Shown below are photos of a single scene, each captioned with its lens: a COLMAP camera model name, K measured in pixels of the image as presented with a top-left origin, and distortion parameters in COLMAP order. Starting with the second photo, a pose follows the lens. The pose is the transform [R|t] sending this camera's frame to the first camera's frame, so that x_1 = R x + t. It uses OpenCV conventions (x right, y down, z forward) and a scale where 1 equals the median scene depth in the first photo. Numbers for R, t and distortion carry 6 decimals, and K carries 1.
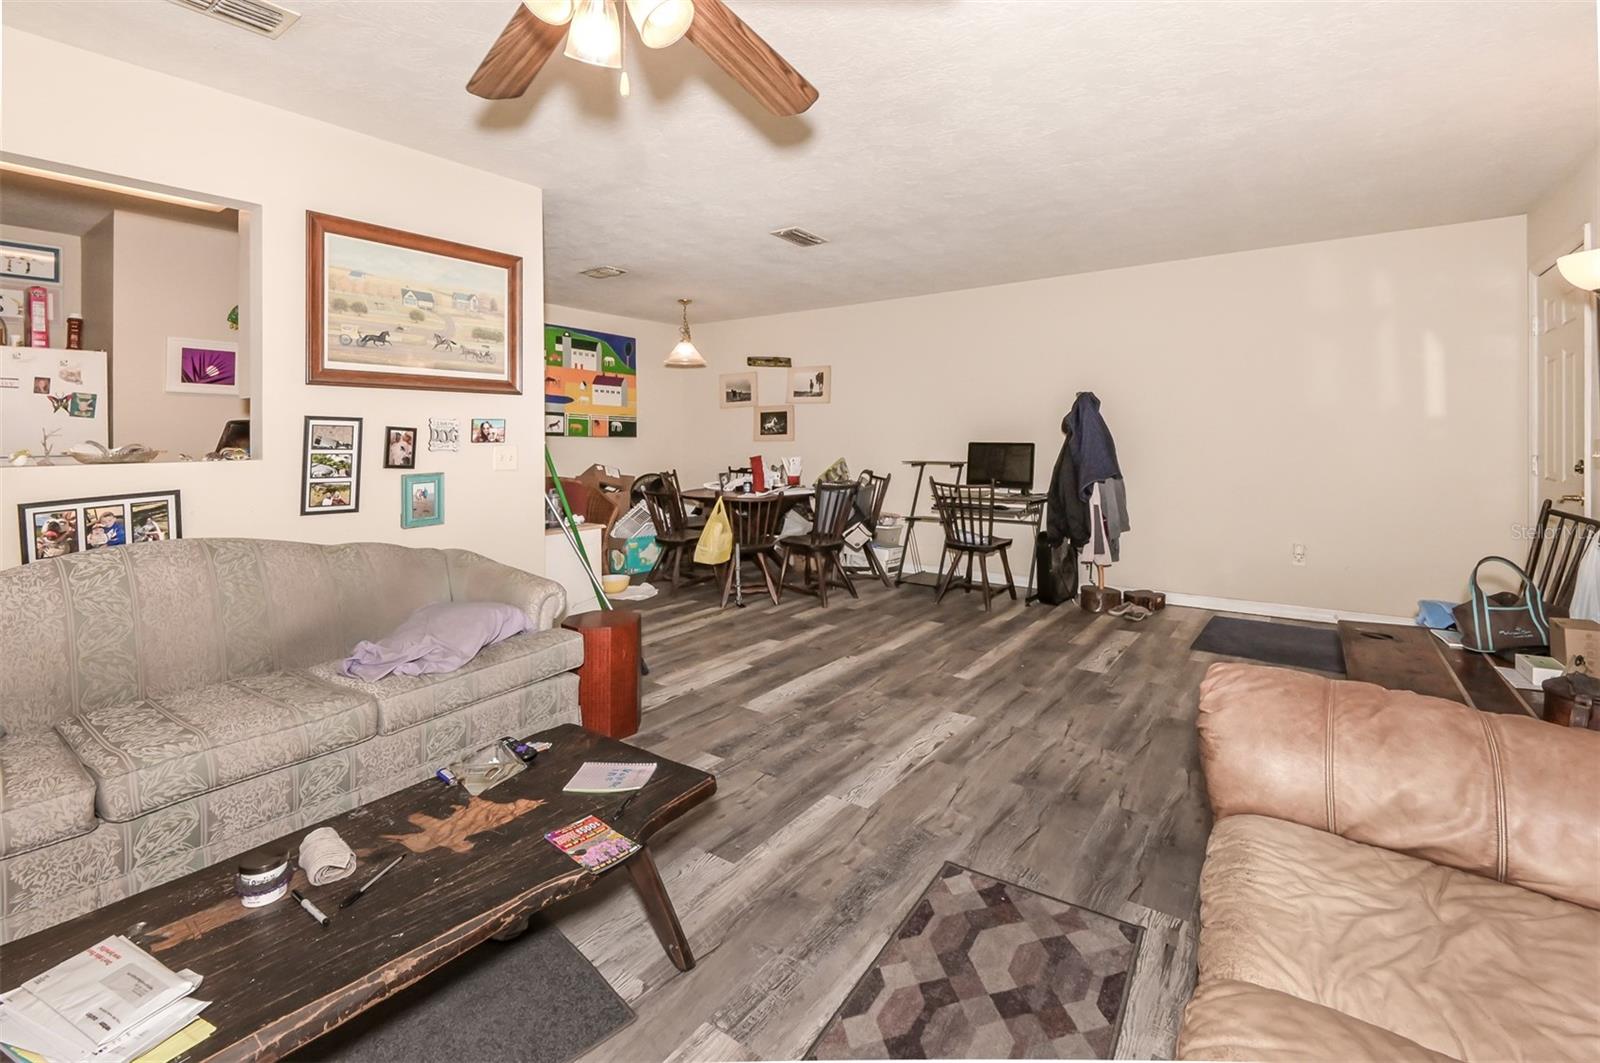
lens RADIAL K [[728.5, 0, 768.2], [0, 728.5, 441.7], [0, 0, 1]] dist [0.003807, -0.000396]
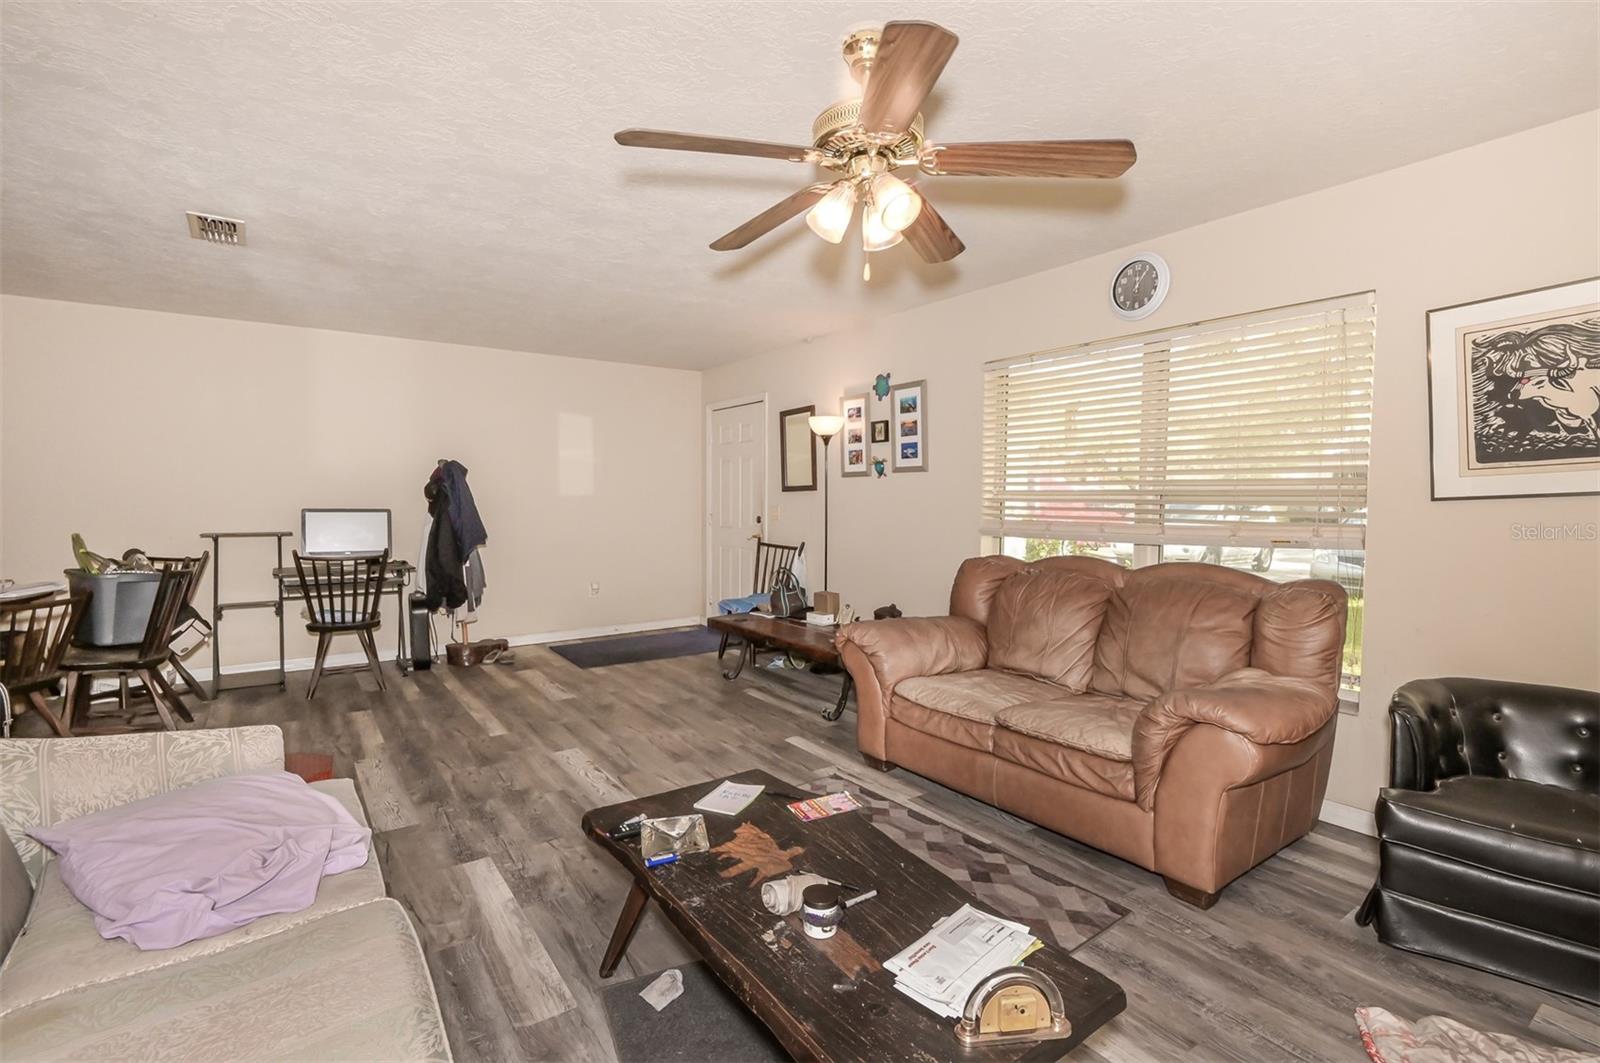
lens RADIAL K [[765.1, 0, 821.3], [0, 765.1, 528.4], [0, 0, 1]] dist [0.032251, -0.000324]
pose [[0.278036, -0.034203, 0.959962, -0.883895], [0.001740, 0.999382, 0.035103, -0.014930], [-0.960569, -0.008090, 0.277924, 0.330935]]
